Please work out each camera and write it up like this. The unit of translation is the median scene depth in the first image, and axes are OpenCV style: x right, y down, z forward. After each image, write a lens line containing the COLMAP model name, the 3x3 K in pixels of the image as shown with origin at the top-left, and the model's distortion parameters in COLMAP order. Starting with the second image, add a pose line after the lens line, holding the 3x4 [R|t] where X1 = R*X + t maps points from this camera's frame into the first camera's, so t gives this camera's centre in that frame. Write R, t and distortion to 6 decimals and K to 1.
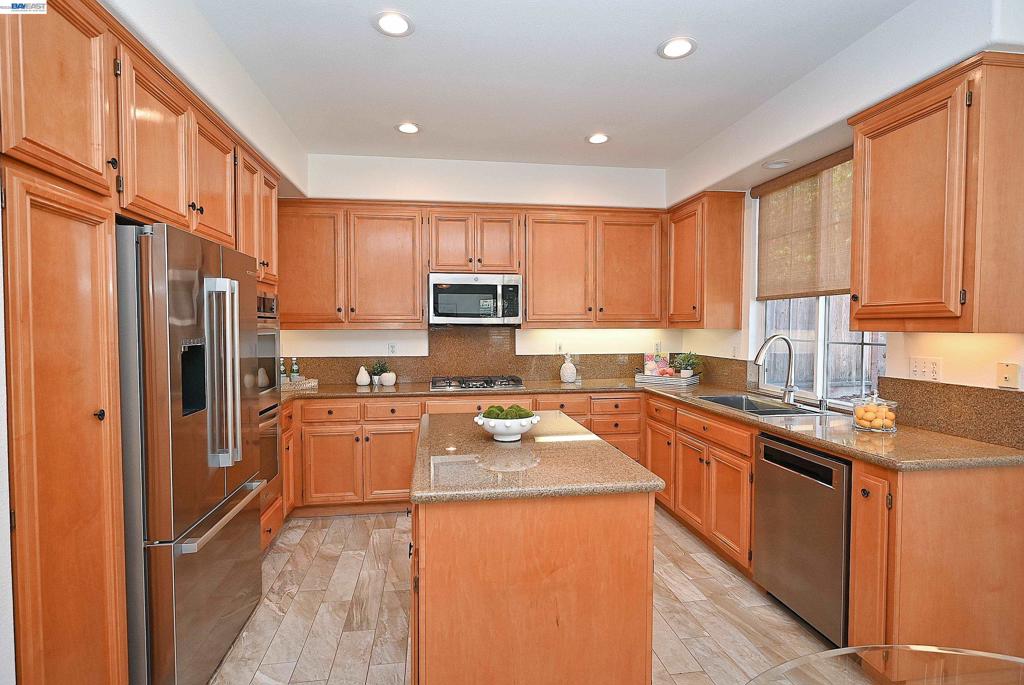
lens RADIAL K [[515.8, 0, 512.5], [0, 515.8, 342.3], [0, 0, 1]] dist [-0.011794, 0.001860]
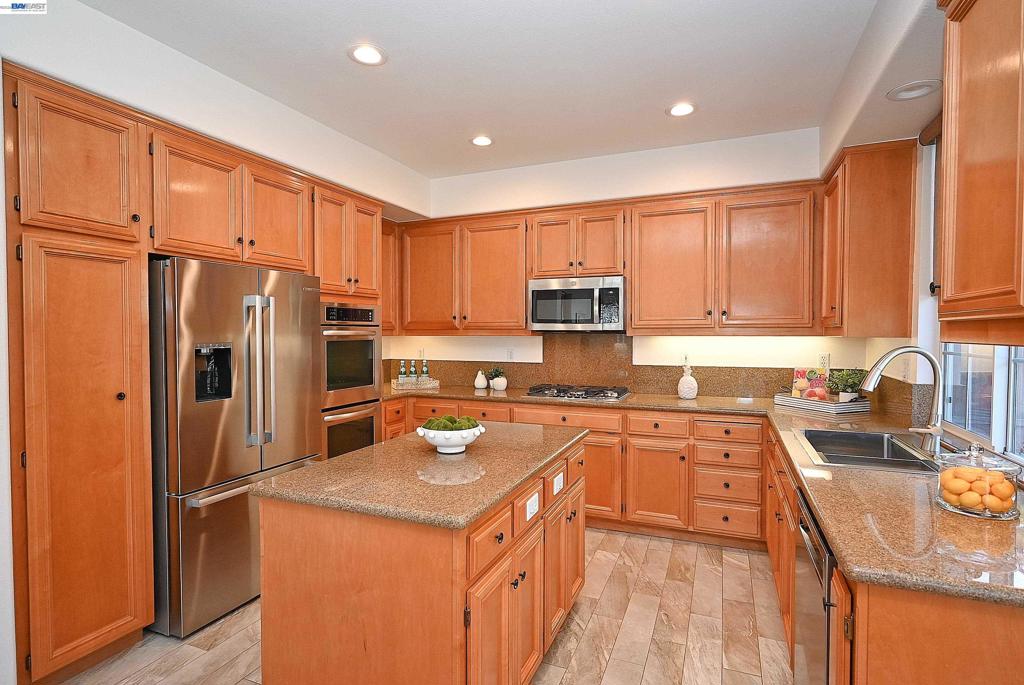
lens RADIAL K [[515.8, 0, 512.2], [0, 515.8, 343.7], [0, 0, 1]] dist [-0.011794, 0.001860]
pose [[0.856226, 0.012609, -0.516447, 0.323783], [-0.016533, 0.999859, -0.003000, -0.006716], [0.516336, 0.011107, 0.856314, 0.129114]]
